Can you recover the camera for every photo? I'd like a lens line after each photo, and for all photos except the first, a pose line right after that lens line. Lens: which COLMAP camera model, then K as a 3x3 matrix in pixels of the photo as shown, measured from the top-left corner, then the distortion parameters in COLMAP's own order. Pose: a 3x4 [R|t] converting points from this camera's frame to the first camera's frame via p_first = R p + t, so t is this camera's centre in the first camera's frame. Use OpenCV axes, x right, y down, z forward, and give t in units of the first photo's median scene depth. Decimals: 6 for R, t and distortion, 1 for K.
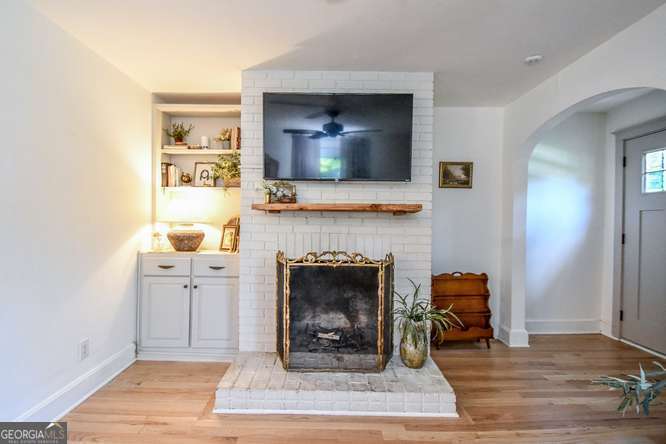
lens RADIAL K [[318.3, 0, 333.0], [0, 318.3, 222.0], [0, 0, 1]] dist [0.000041, -0.001172]
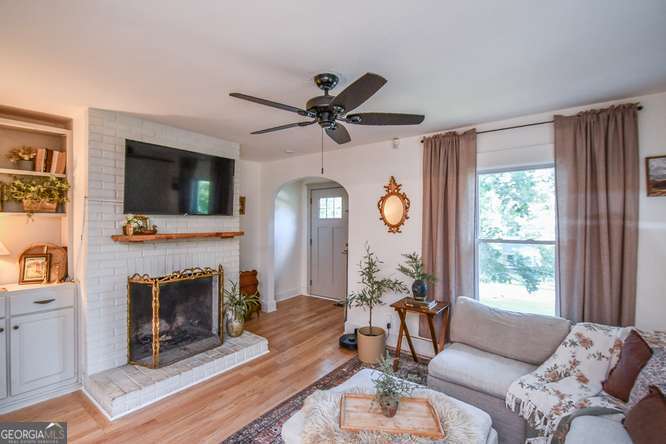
lens RADIAL K [[318.3, 0, 333.0], [0, 318.3, 222.0], [0, 0, 1]] dist [0.000041, -0.001172]
pose [[0.585752, -0.011809, 0.810404, -0.659025], [0.003397, 0.999921, 0.012115, -0.106917], [-0.810483, -0.004343, 0.585746, -0.259122]]
